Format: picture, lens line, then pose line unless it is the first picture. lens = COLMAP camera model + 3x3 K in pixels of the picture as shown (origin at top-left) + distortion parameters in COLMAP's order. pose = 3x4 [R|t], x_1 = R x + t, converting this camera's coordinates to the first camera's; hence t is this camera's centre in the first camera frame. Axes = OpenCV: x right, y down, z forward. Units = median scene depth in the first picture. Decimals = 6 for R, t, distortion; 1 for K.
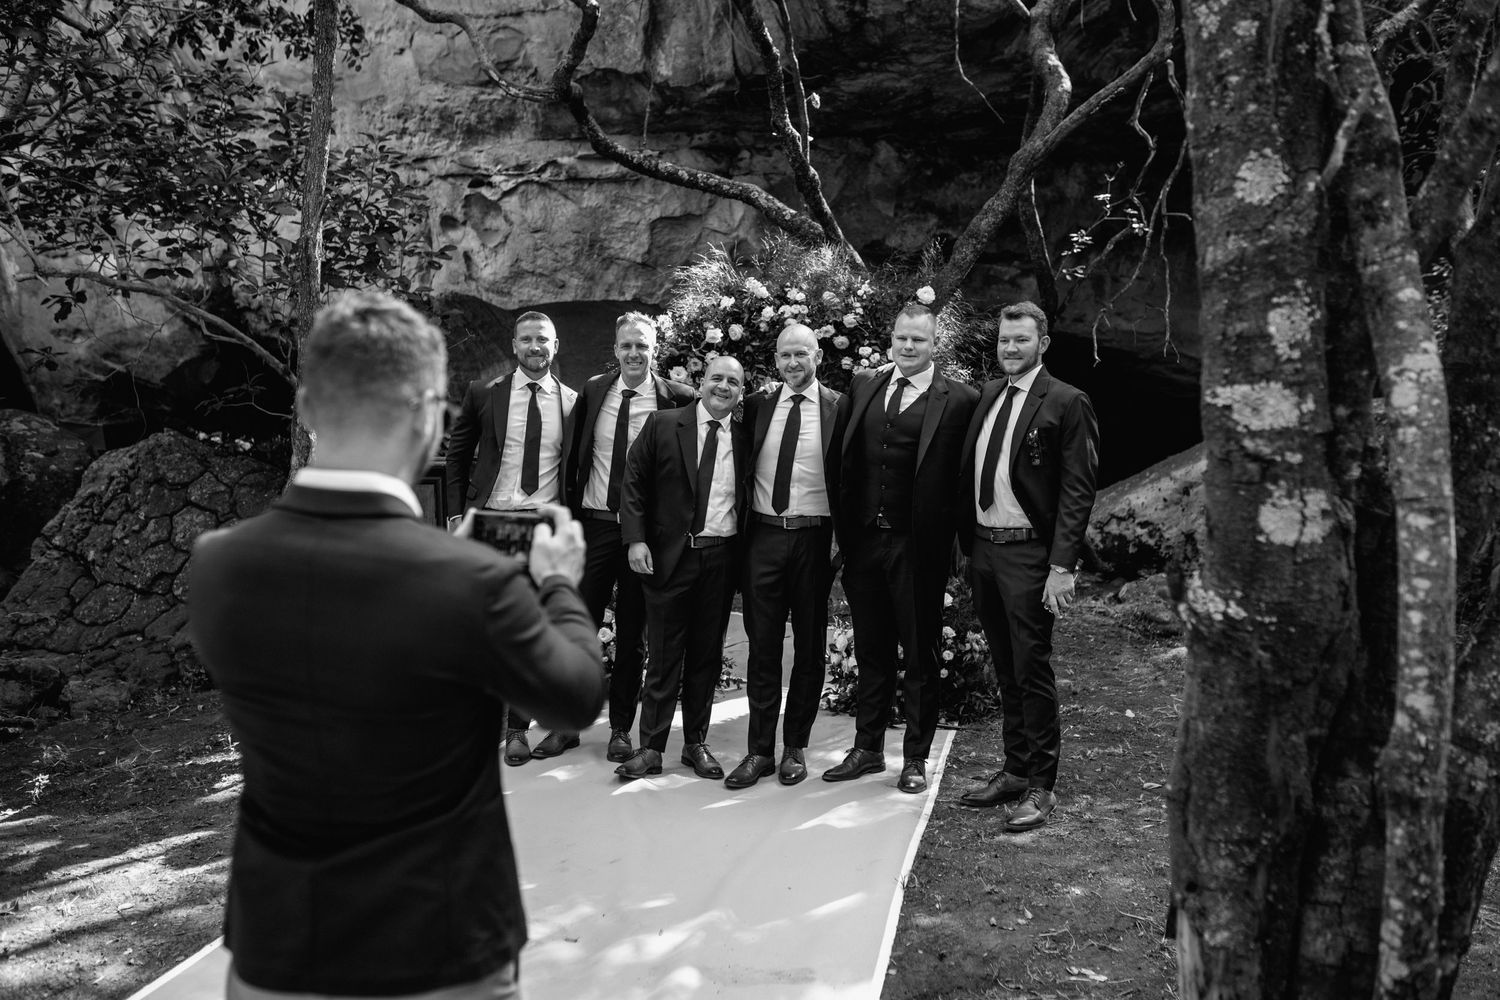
lens RADIAL K [[1439.5, 0, 750.0], [0, 1439.5, 500.0], [0, 0, 1]] dist [0.011286, -0.018945]
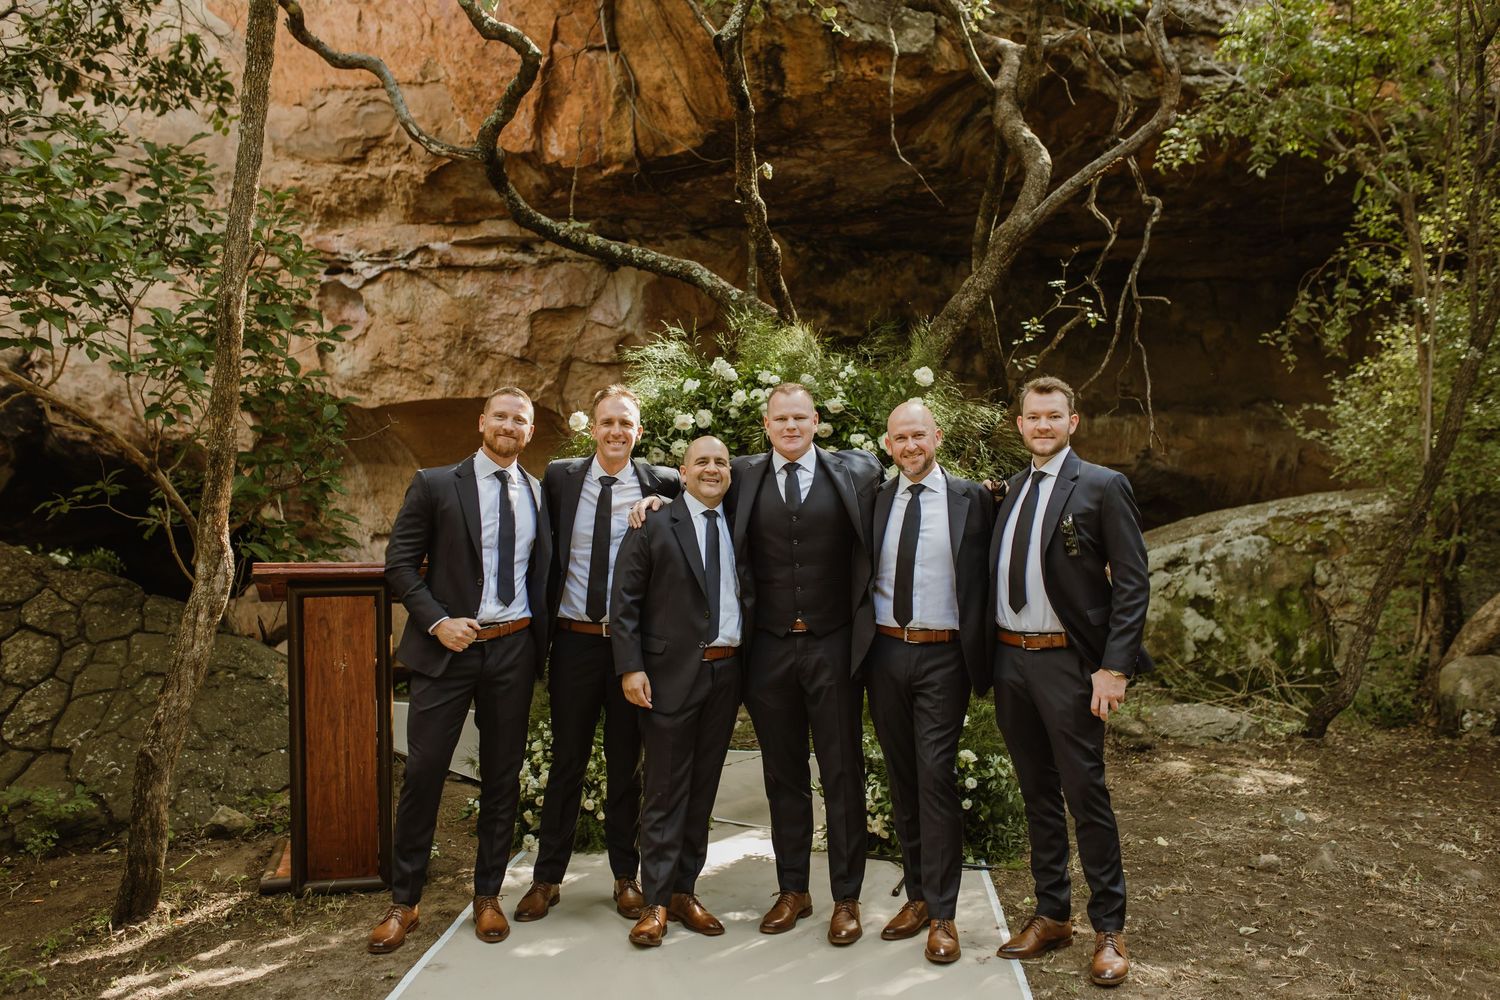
lens RADIAL K [[1432.7, 0, 750.0], [0, 1432.7, 500.0], [0, 0, 1]] dist [-0.002651, 0.101032]
pose [[0.989184, -0.005576, 0.146573, -0.073143], [0.017288, 0.996744, -0.078754, 0.001777], [-0.145657, 0.080437, 0.986060, 0.089068]]
